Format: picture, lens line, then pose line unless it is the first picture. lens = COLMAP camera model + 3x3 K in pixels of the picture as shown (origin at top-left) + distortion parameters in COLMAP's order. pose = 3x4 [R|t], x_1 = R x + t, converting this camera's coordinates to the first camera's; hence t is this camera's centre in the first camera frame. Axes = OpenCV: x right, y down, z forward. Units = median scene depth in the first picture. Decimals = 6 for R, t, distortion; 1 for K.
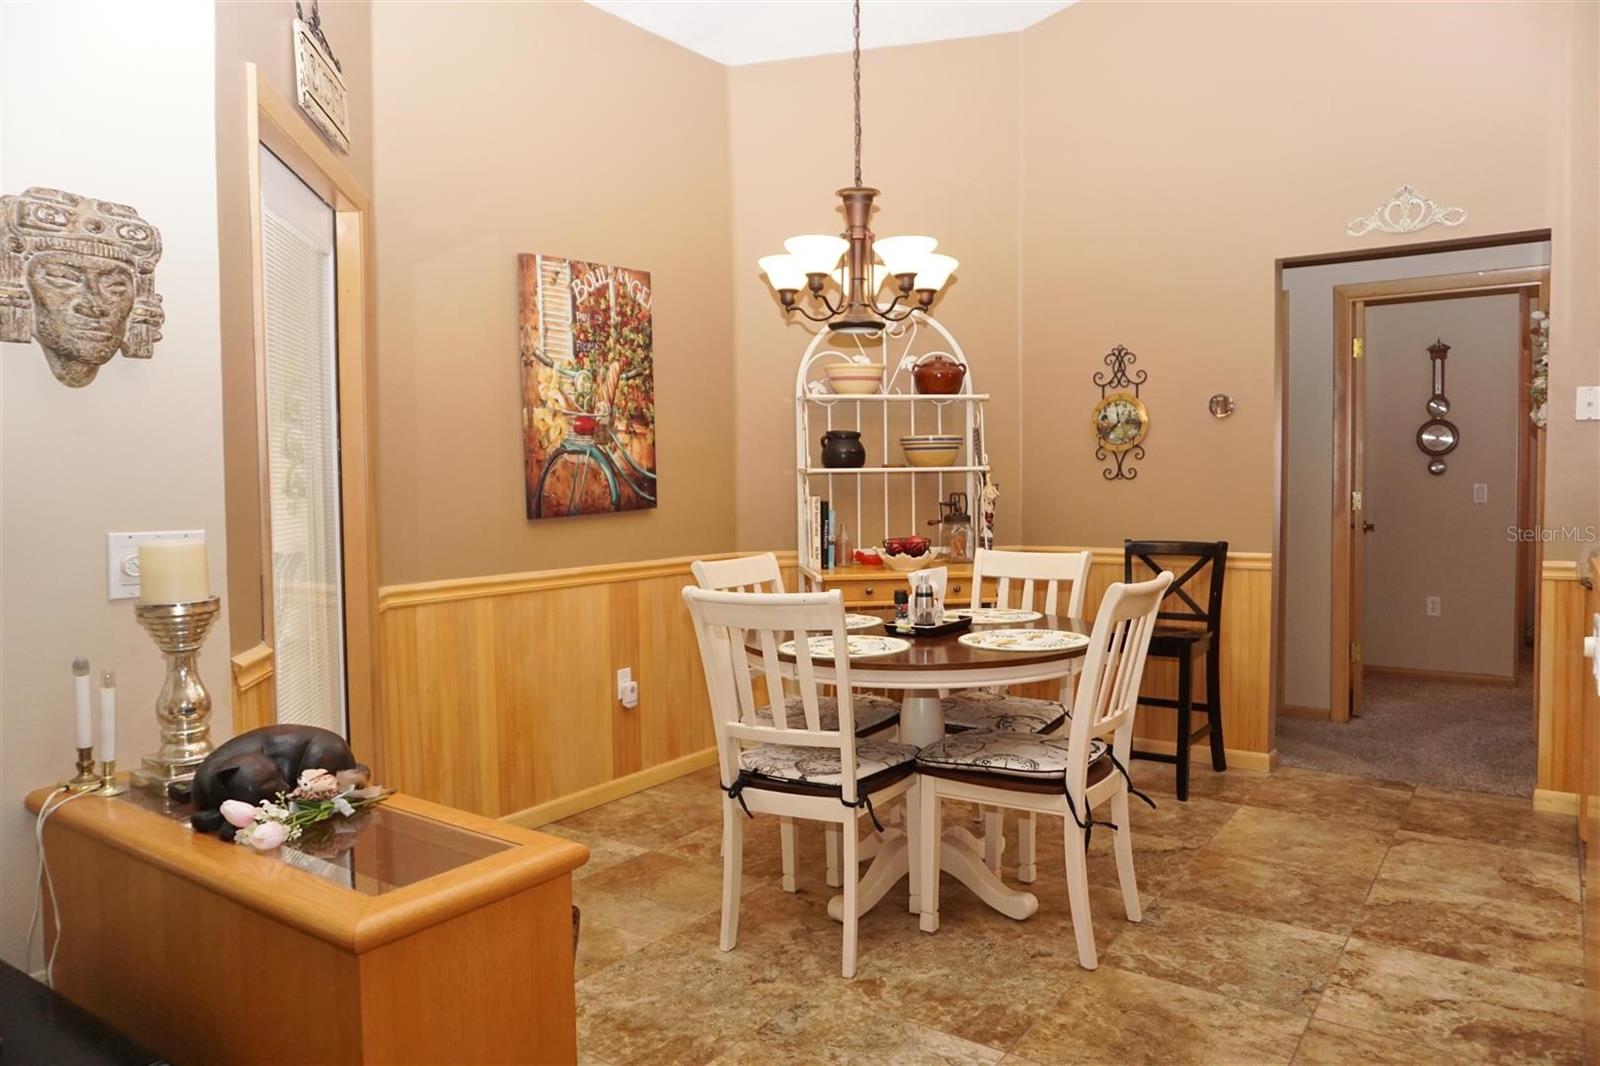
lens RADIAL K [[1068.9, 0, 799.9], [0, 1068.9, 521.0], [0, 0, 1]] dist [-0.026004, 0.005895]
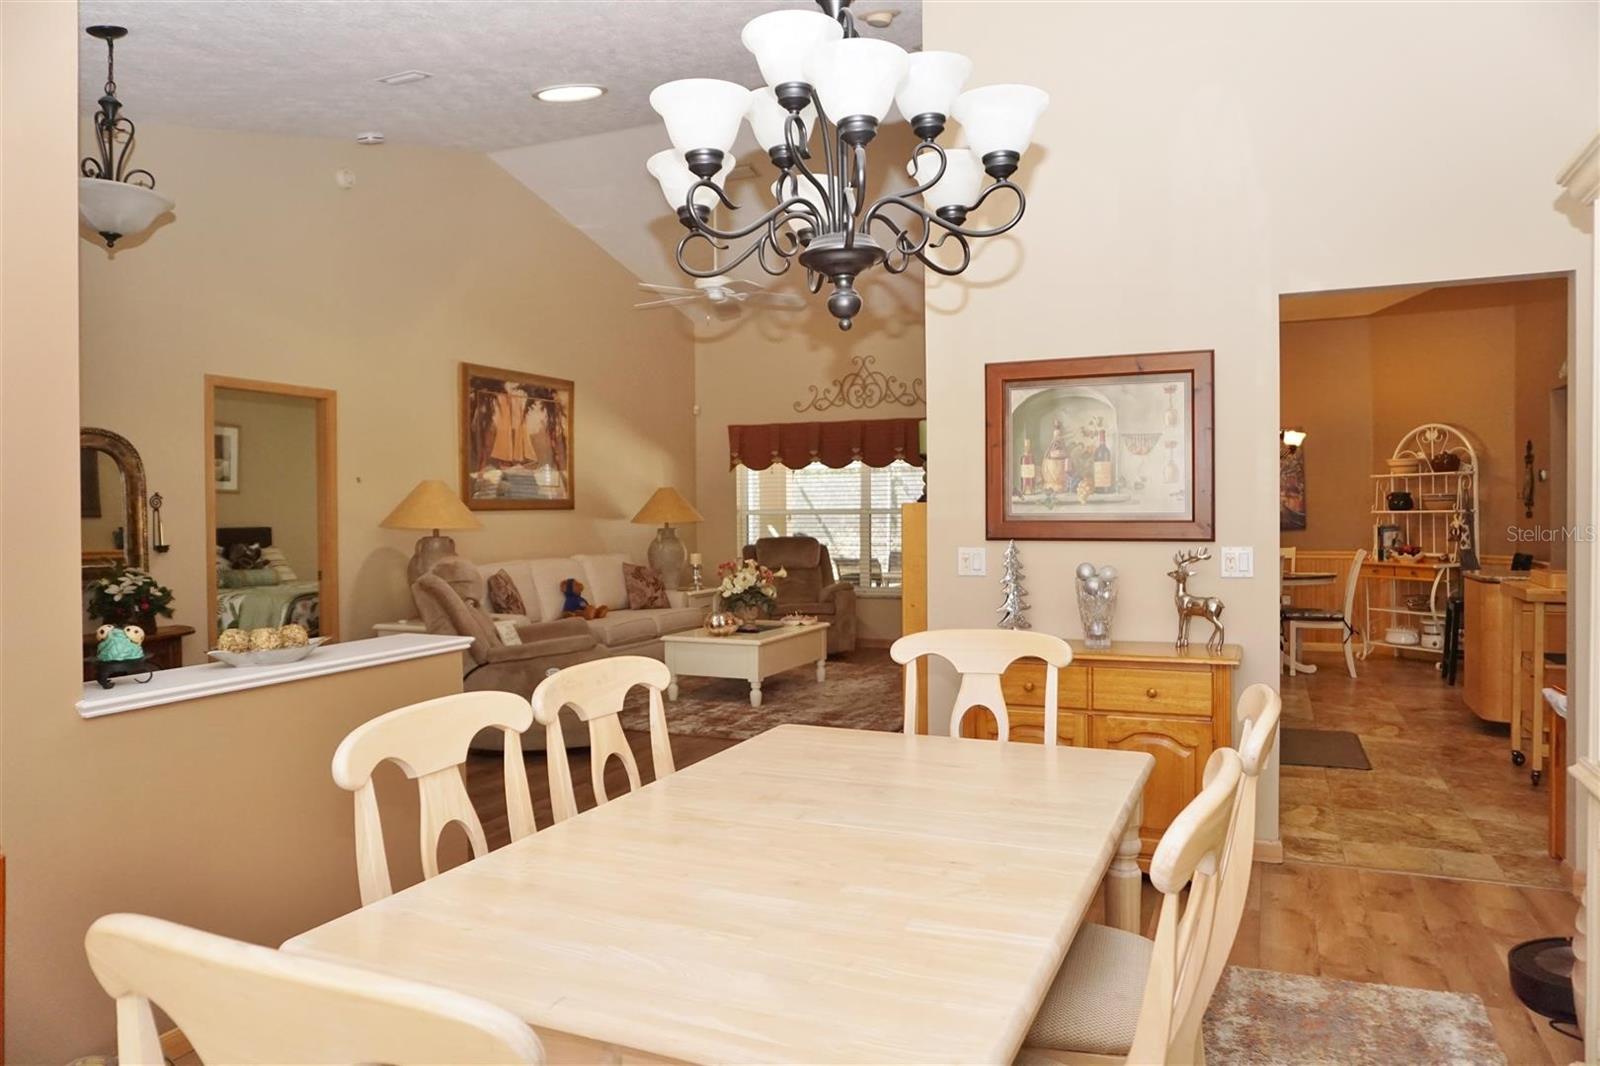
lens RADIAL K [[1068.9, 0, 799.5], [0, 1068.9, 542.5], [0, 0, 1]] dist [-0.026004, 0.005895]
pose [[0.204295, 0.040626, -0.978066, 2.065374], [-0.031479, 0.998894, 0.034916, -0.029832], [0.978403, 0.023656, 0.205348, -0.580006]]
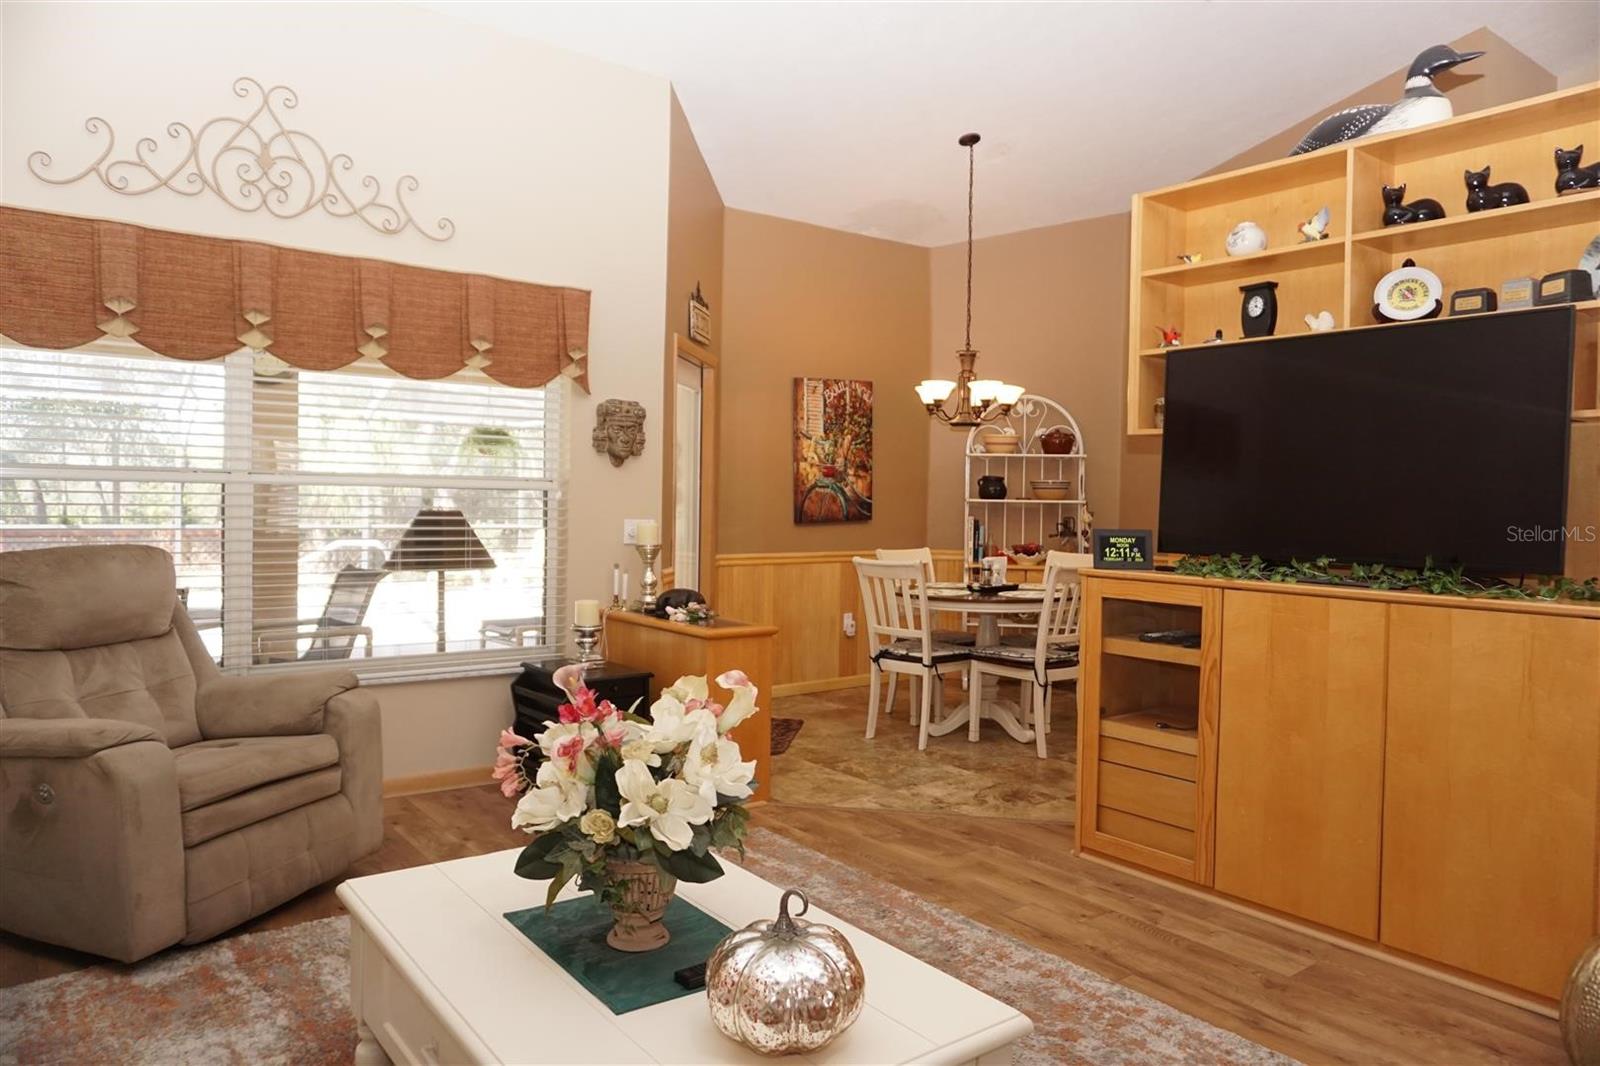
lens RADIAL K [[1068.9, 0, 806.7], [0, 1068.9, 520.9], [0, 0, 1]] dist [-0.026004, 0.005895]
pose [[0.956599, 0.036012, -0.289173, 0.283042], [-0.040389, 0.999142, -0.009183, 0.009653], [0.288594, 0.020464, 0.957233, -0.714888]]
